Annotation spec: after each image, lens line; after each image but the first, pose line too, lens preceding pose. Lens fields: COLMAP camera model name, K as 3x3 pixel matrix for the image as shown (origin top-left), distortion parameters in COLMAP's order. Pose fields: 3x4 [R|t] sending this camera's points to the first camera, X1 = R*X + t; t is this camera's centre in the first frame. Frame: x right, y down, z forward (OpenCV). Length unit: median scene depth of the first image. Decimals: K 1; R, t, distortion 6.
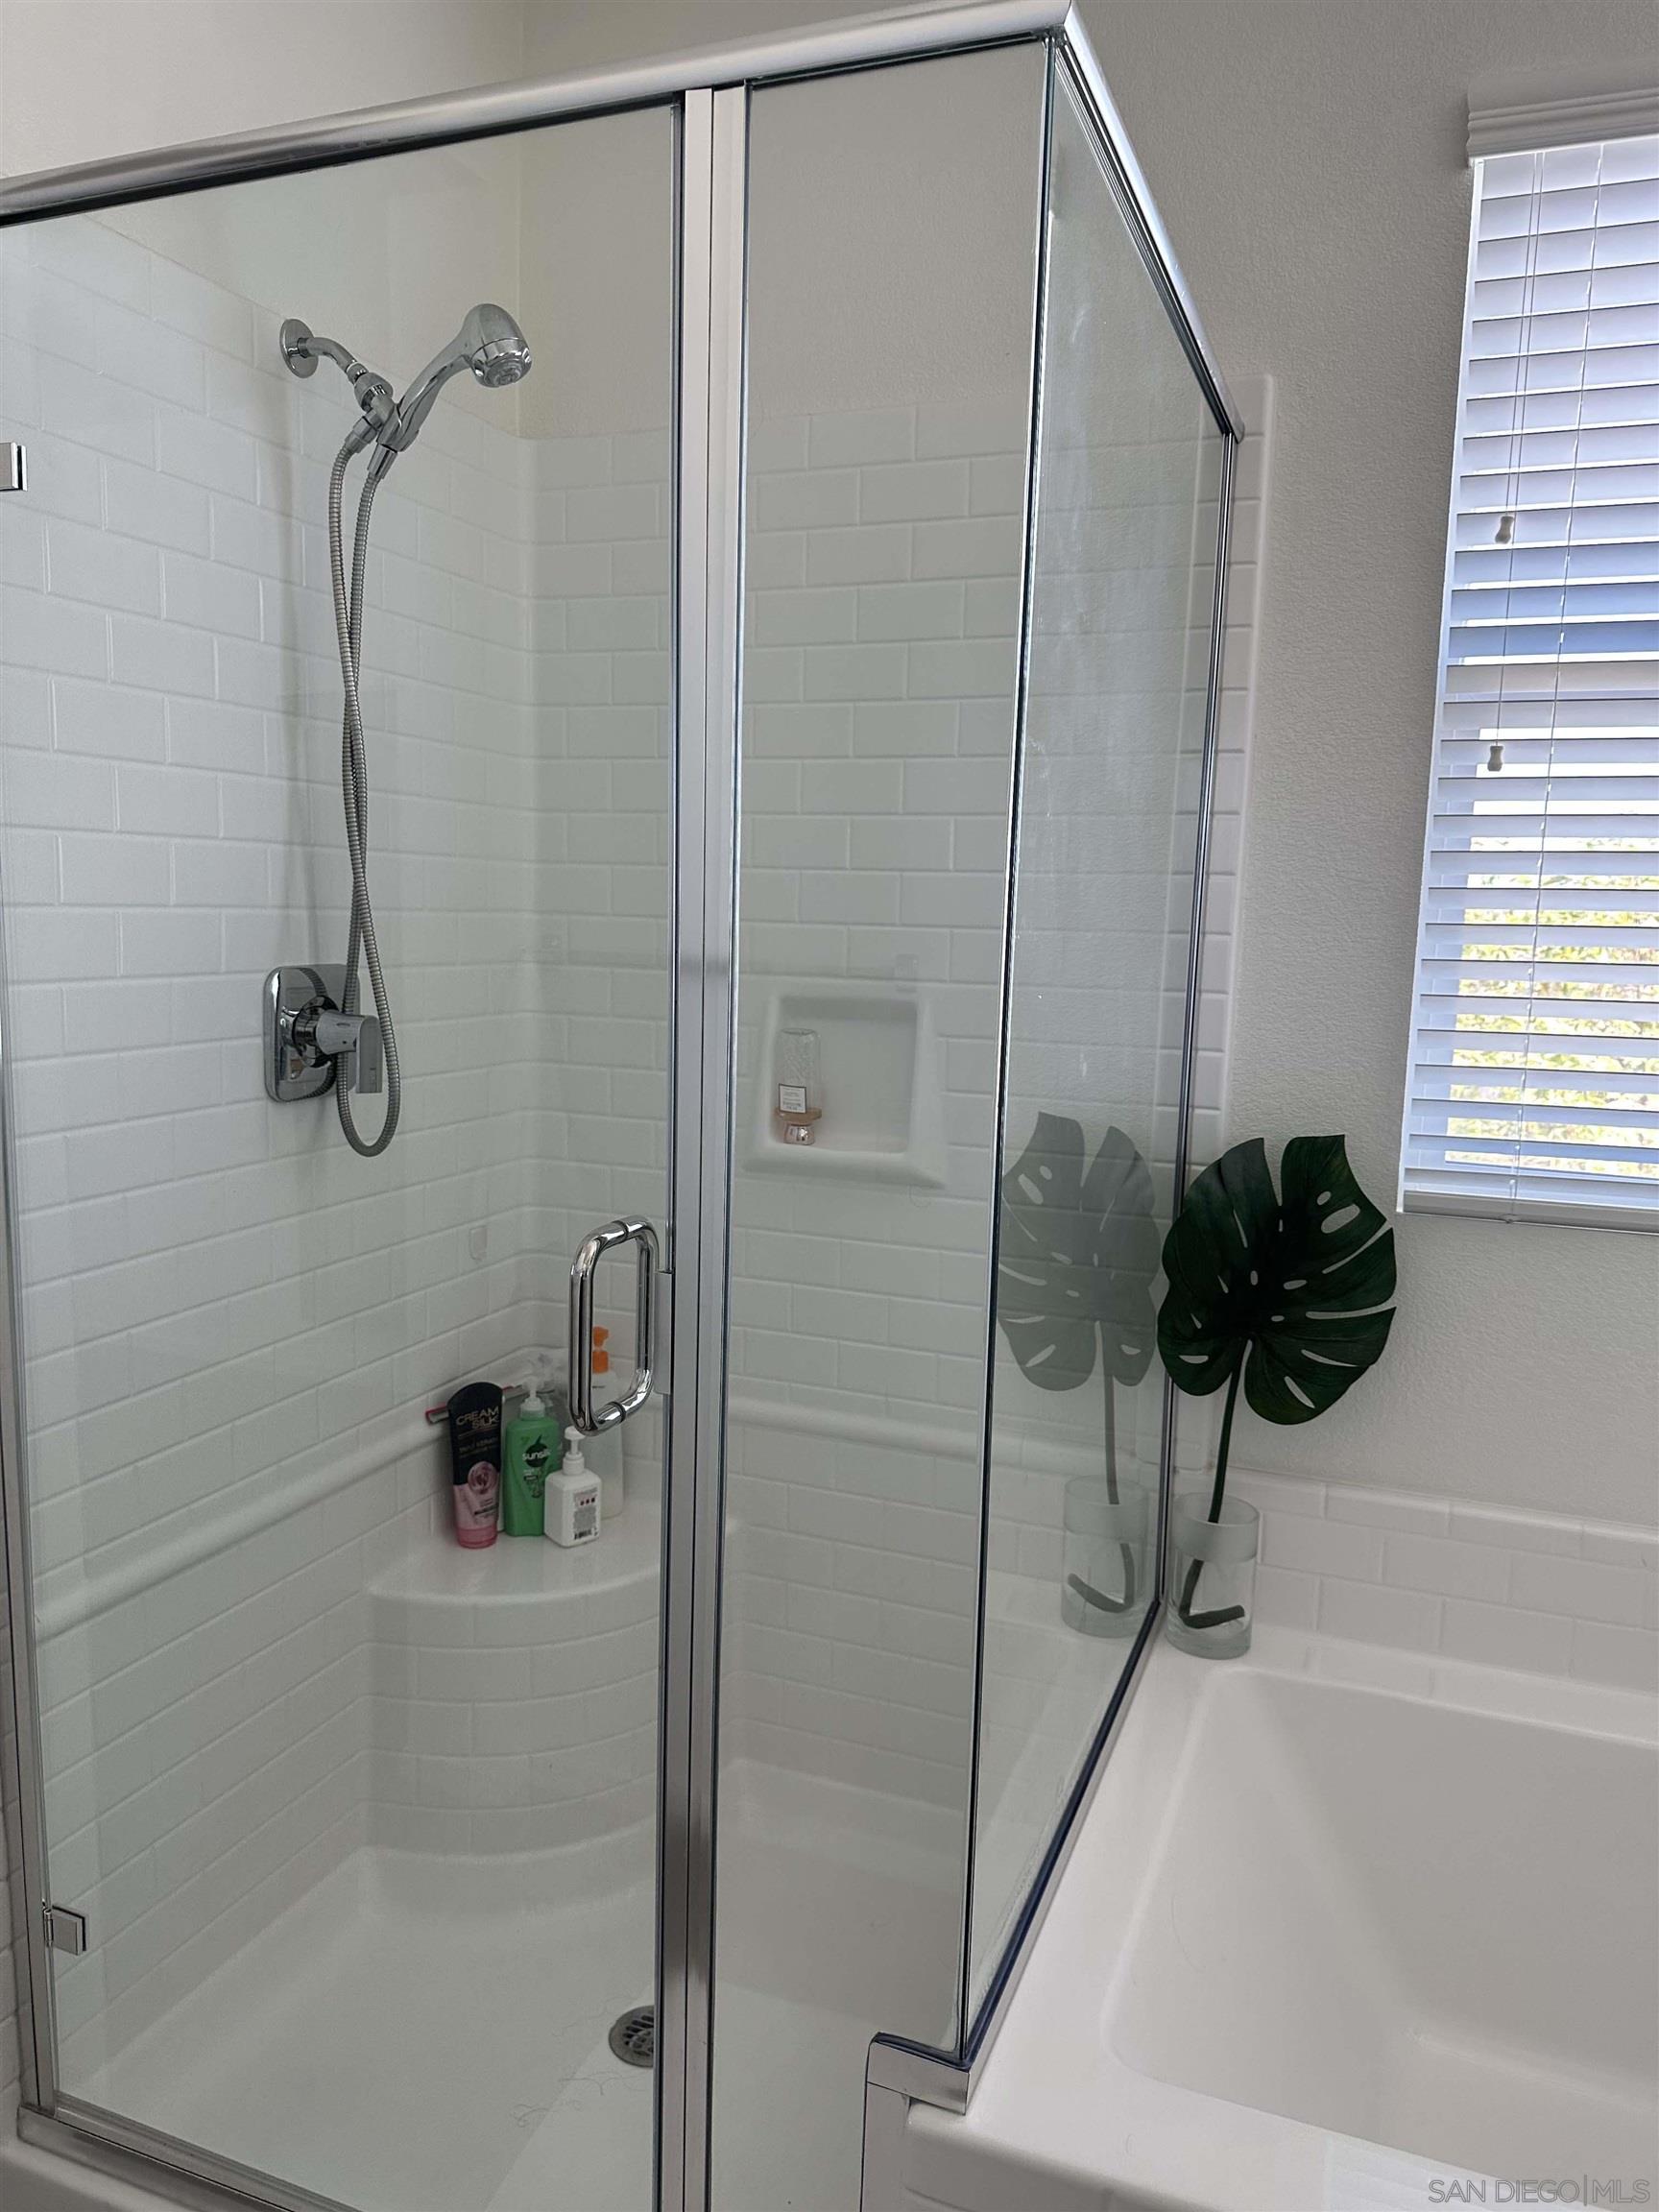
lens RADIAL K [[1555.4, 0, 843.3], [0, 1555.4, 1157.1], [0, 0, 1]] dist [0.188950, -0.250055]
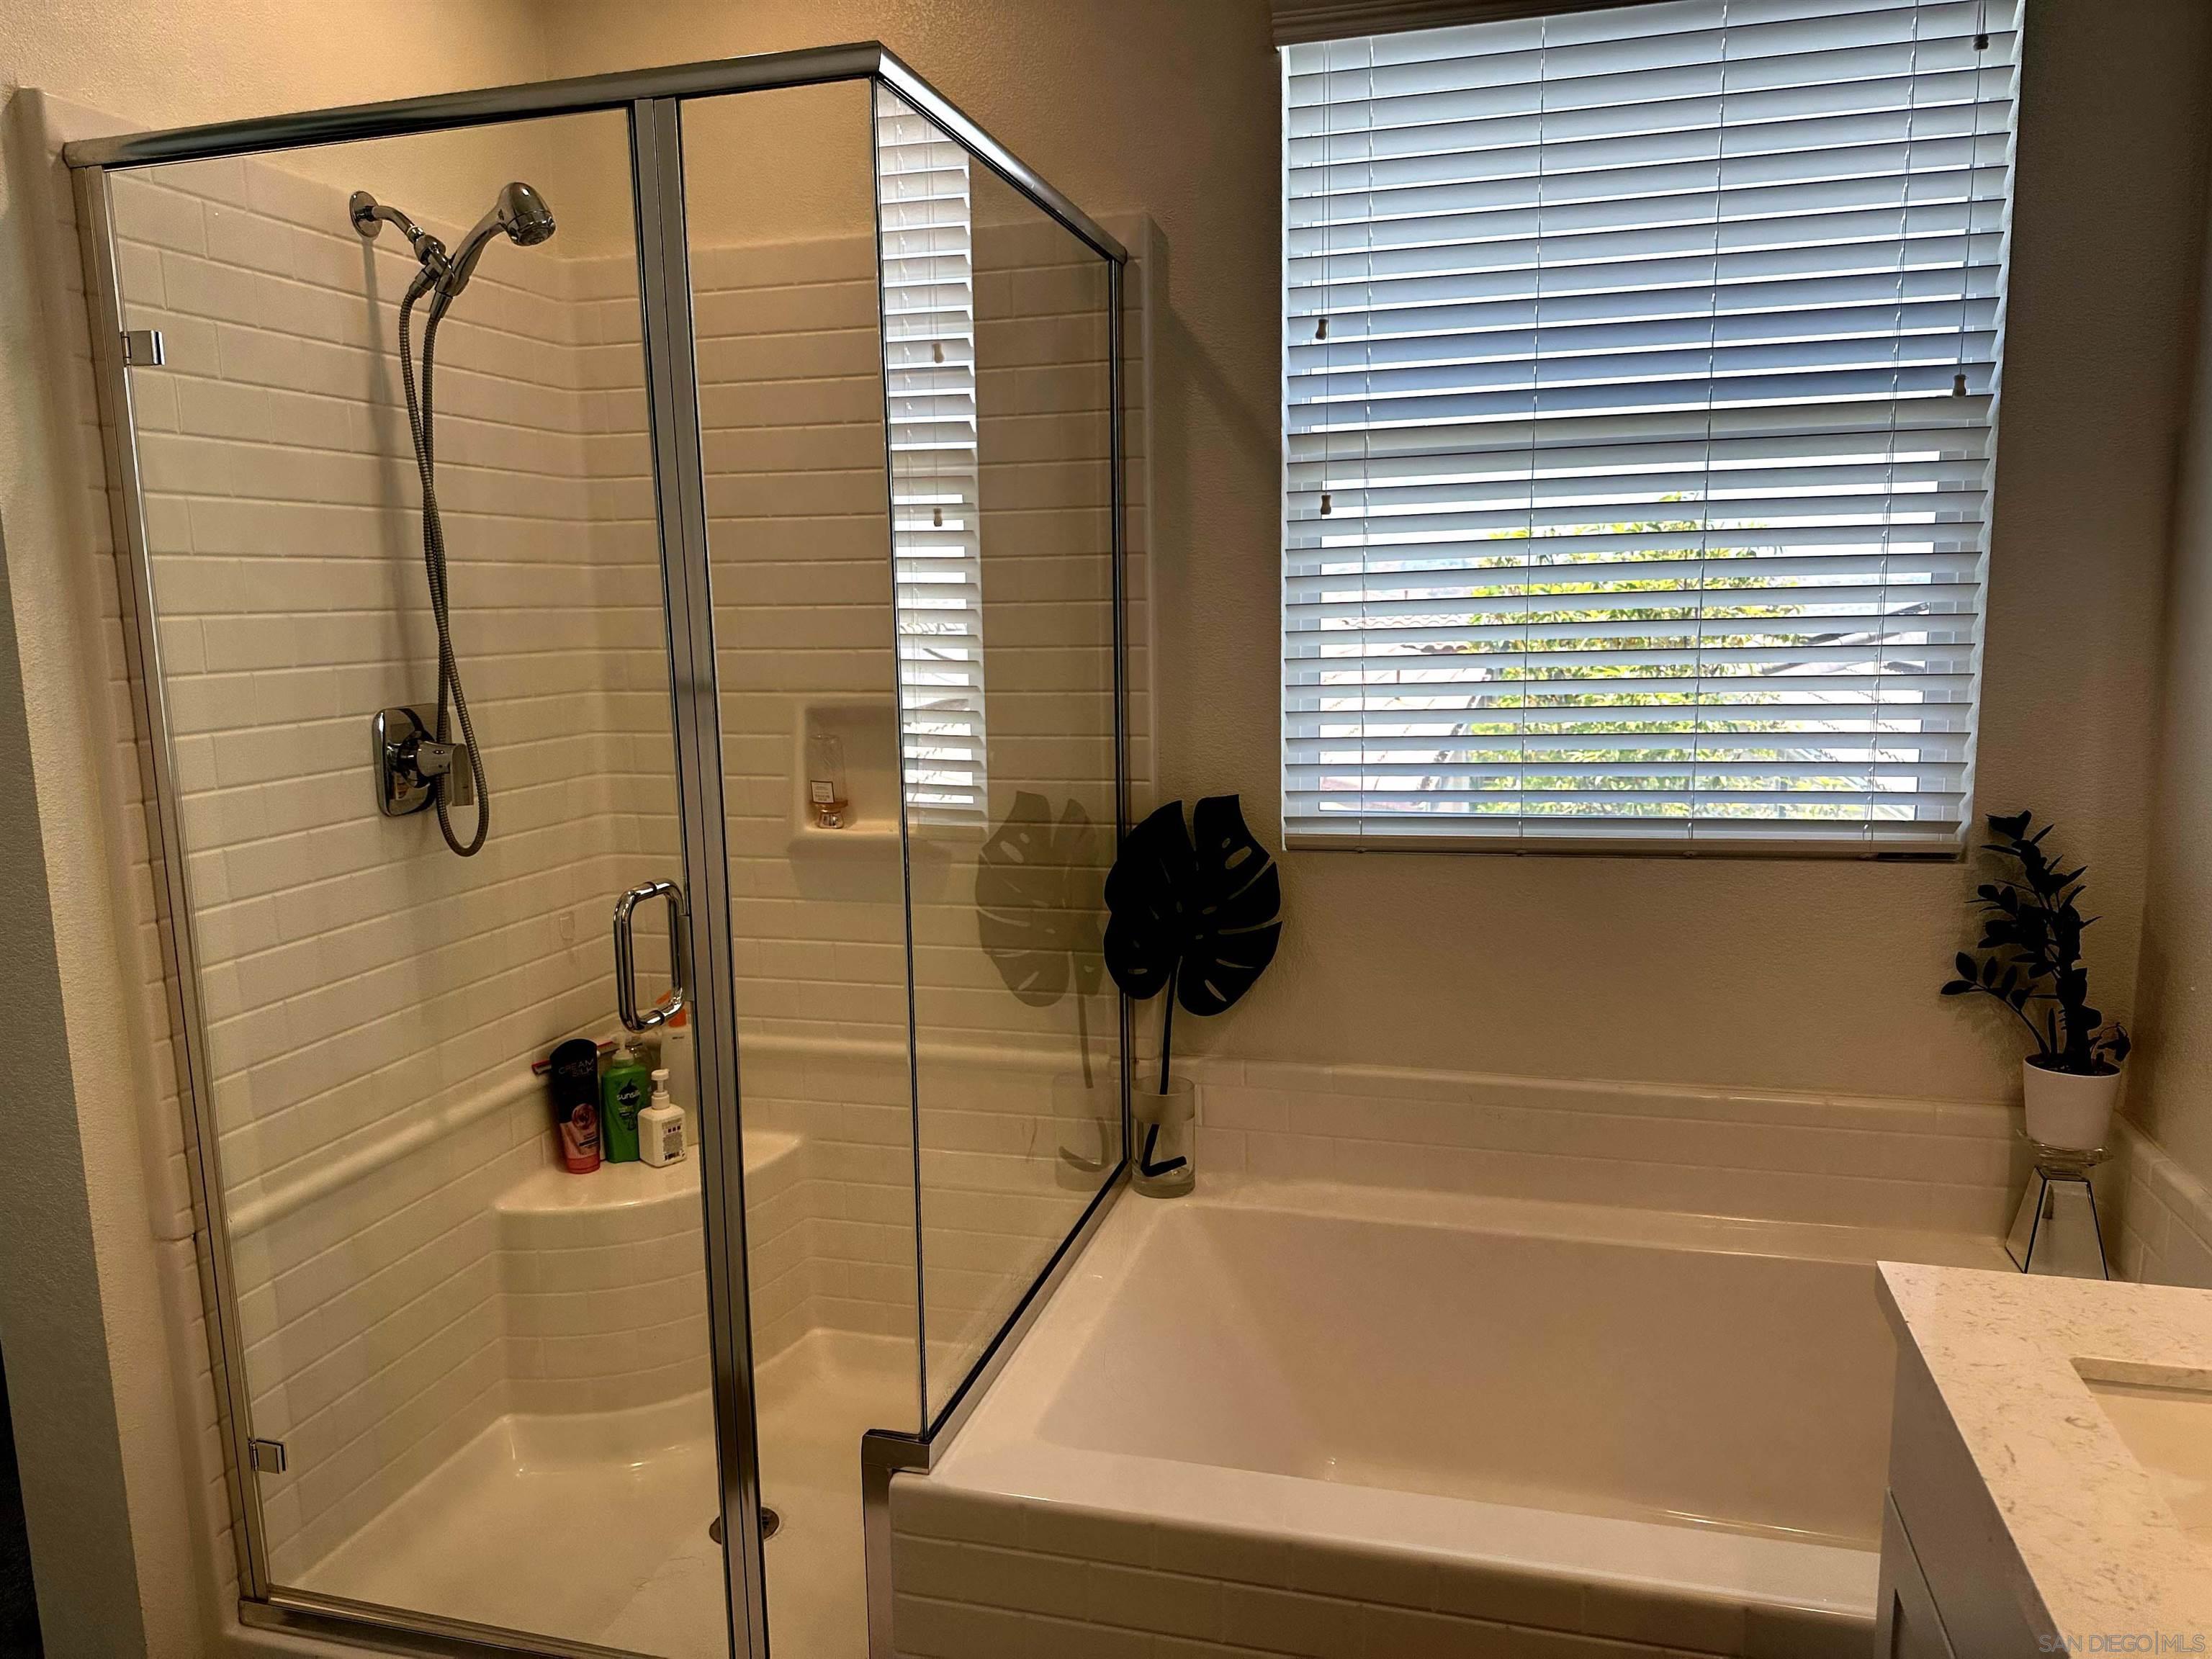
lens RADIAL K [[1555.4, 0, 1088.0], [0, 1555.4, 869.2], [0, 0, 1]] dist [0.188950, -0.250055]
pose [[0.995259, -0.063480, 0.073681, 0.092178], [0.062452, 0.997917, 0.016181, 0.019541], [-0.074555, -0.011503, 0.997151, -0.283685]]
